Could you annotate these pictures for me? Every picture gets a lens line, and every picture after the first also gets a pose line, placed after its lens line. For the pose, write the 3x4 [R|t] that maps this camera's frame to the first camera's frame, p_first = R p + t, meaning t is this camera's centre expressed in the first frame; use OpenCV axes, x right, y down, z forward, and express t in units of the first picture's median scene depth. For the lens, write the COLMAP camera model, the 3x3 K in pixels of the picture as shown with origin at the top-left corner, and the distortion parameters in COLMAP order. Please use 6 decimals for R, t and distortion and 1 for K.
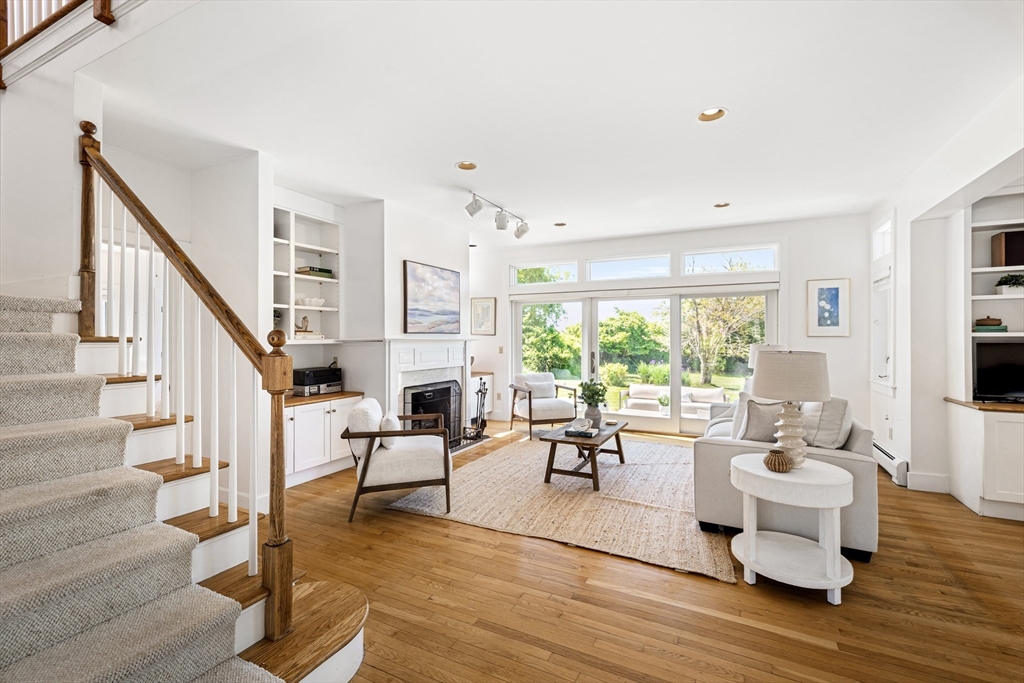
lens RADIAL K [[443.0, 0, 516.6], [0, 443.0, 338.6], [0, 0, 1]] dist [0.000054, -0.000178]
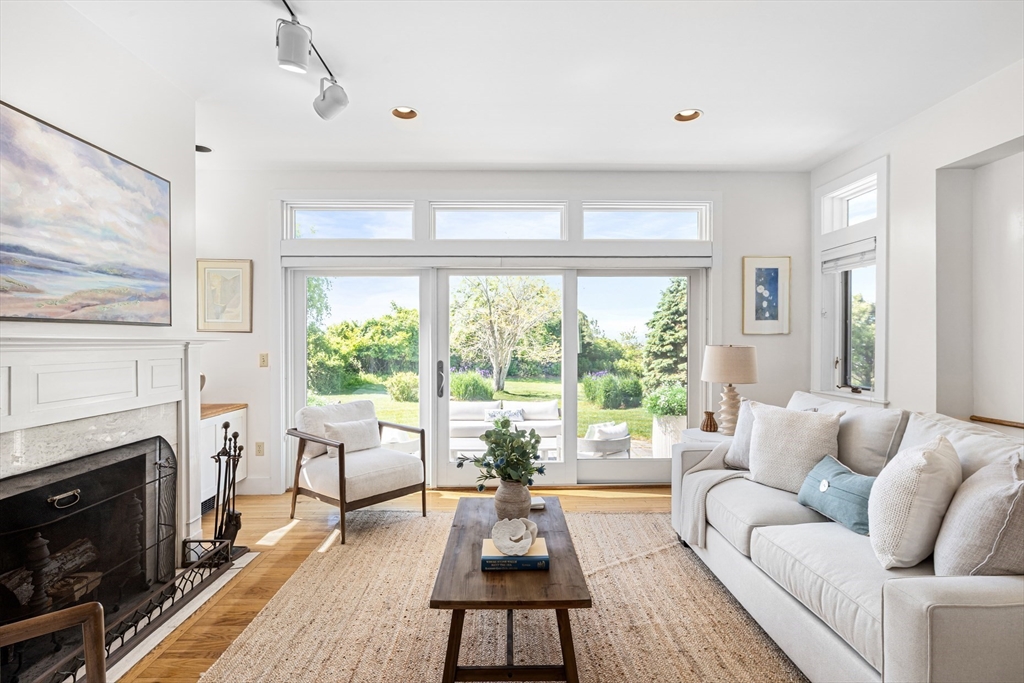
lens RADIAL K [[499.0, 0, 504.4], [0, 499.0, 341.8], [0, 0, 1]] dist [-0.004287, 0.001066]
pose [[0.894242, -0.004952, 0.447556, -0.053979], [0.004382, 0.999988, 0.002309, 0.004081], [-0.447562, -0.000103, 0.894253, 0.411644]]
